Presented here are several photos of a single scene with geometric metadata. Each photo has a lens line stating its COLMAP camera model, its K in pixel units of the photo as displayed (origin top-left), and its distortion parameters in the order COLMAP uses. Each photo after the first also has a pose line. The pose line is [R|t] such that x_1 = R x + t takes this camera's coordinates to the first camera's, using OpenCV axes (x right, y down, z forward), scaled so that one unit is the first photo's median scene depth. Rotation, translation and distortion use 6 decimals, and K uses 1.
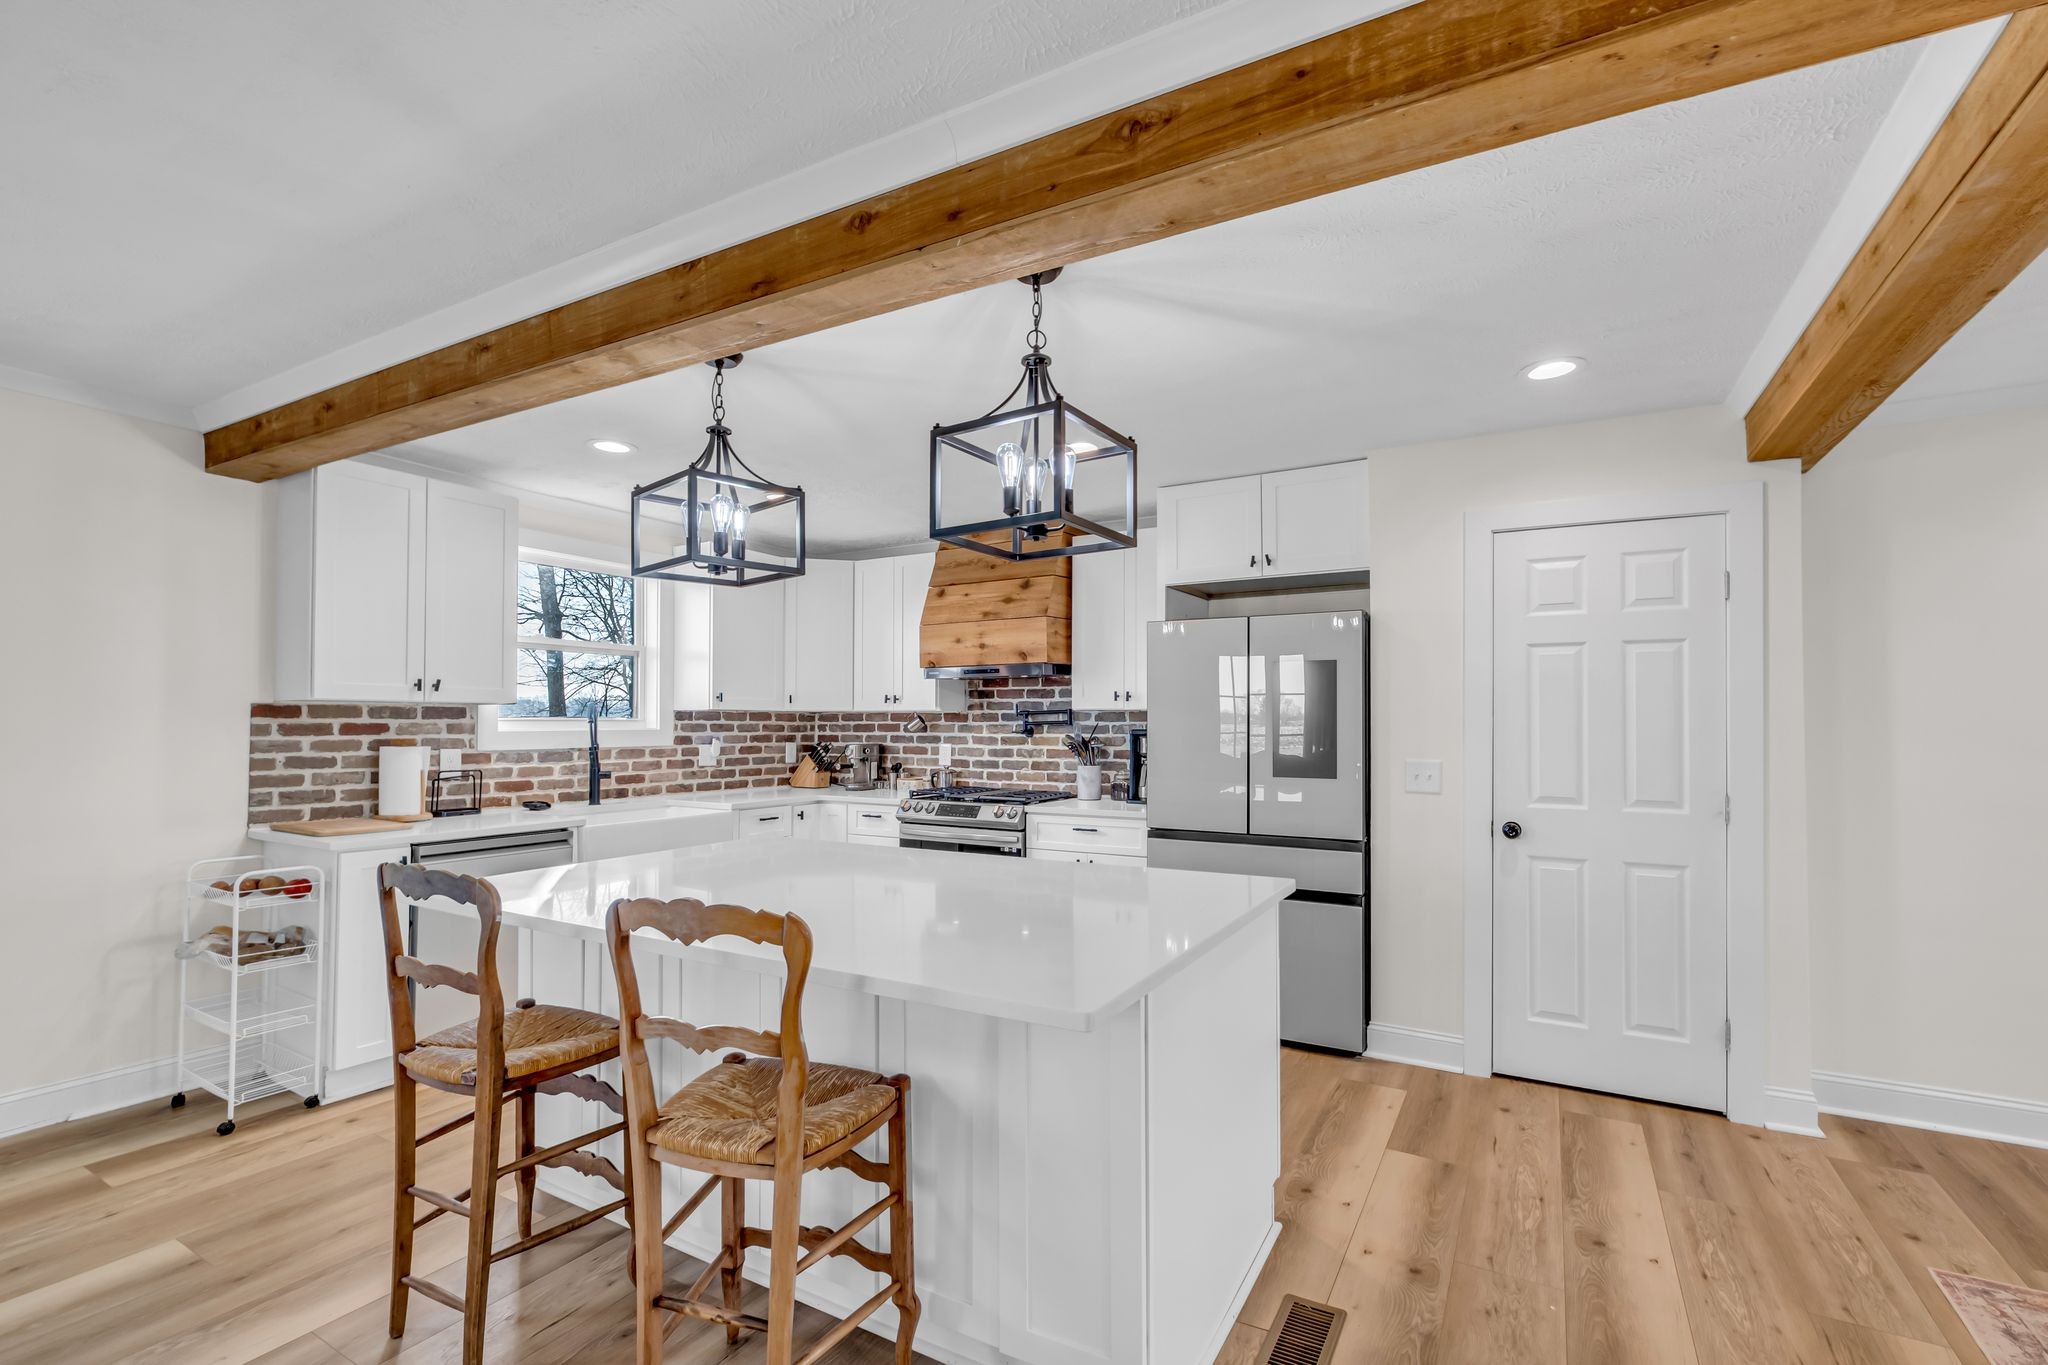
lens RADIAL K [[894.5, 0, 1032.7], [0, 894.5, 713.0], [0, 0, 1]] dist [0.002177, 0.002006]
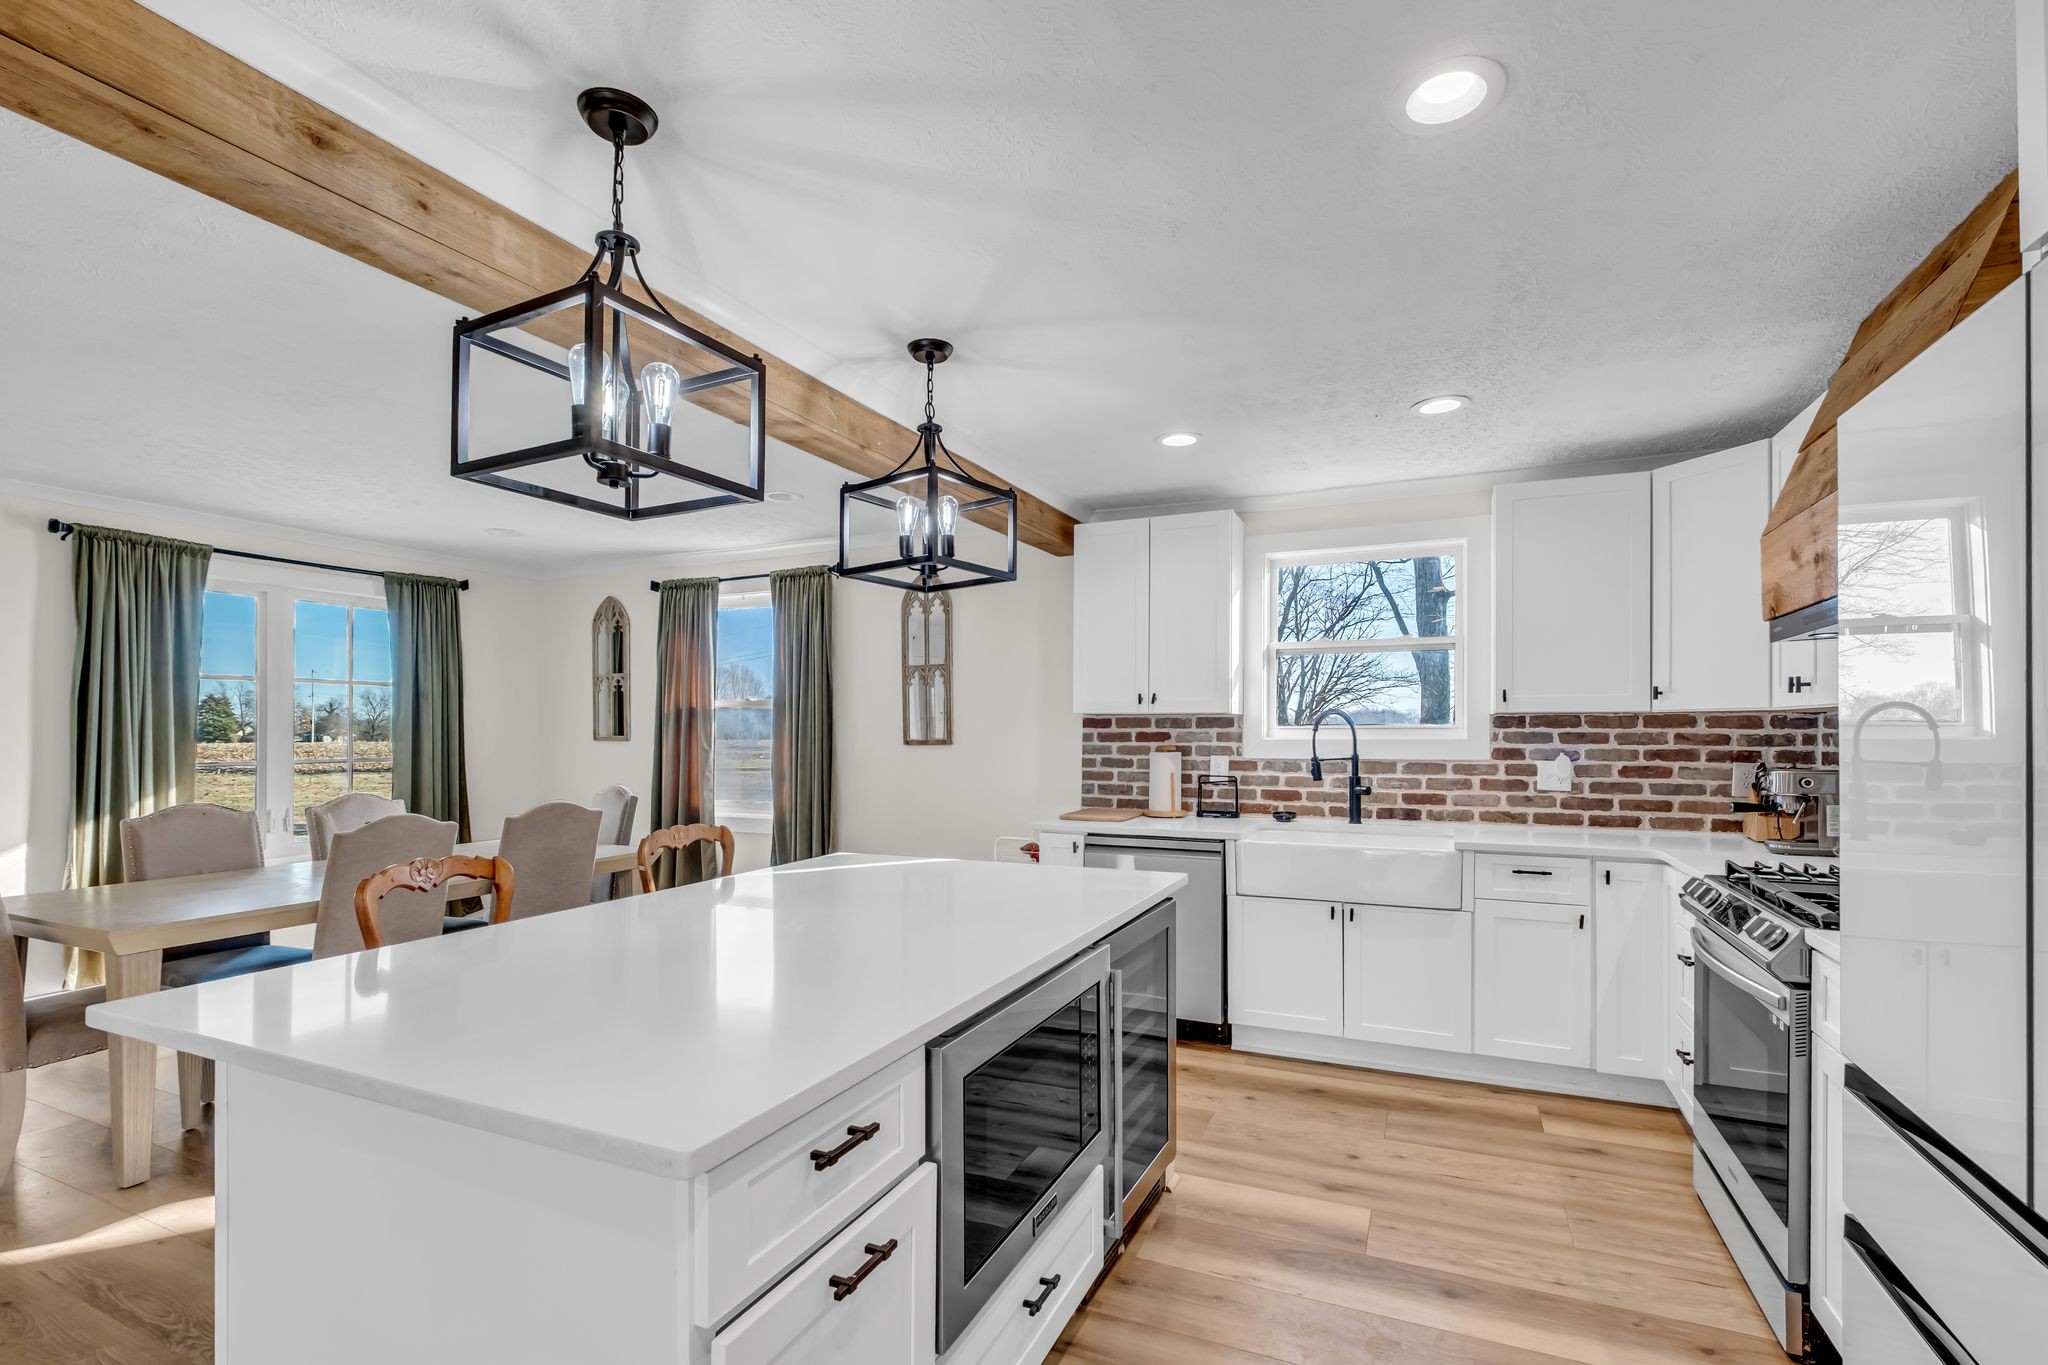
lens RADIAL K [[894.5, 0, 1062.2], [0, 894.5, 722.9], [0, 0, 1]] dist [0.002177, 0.002006]
pose [[0.110509, -0.010172, -0.993823, 0.379834], [0.013472, 0.999871, -0.008736, 0.006843], [0.993784, -0.012424, 0.110631, 0.645201]]
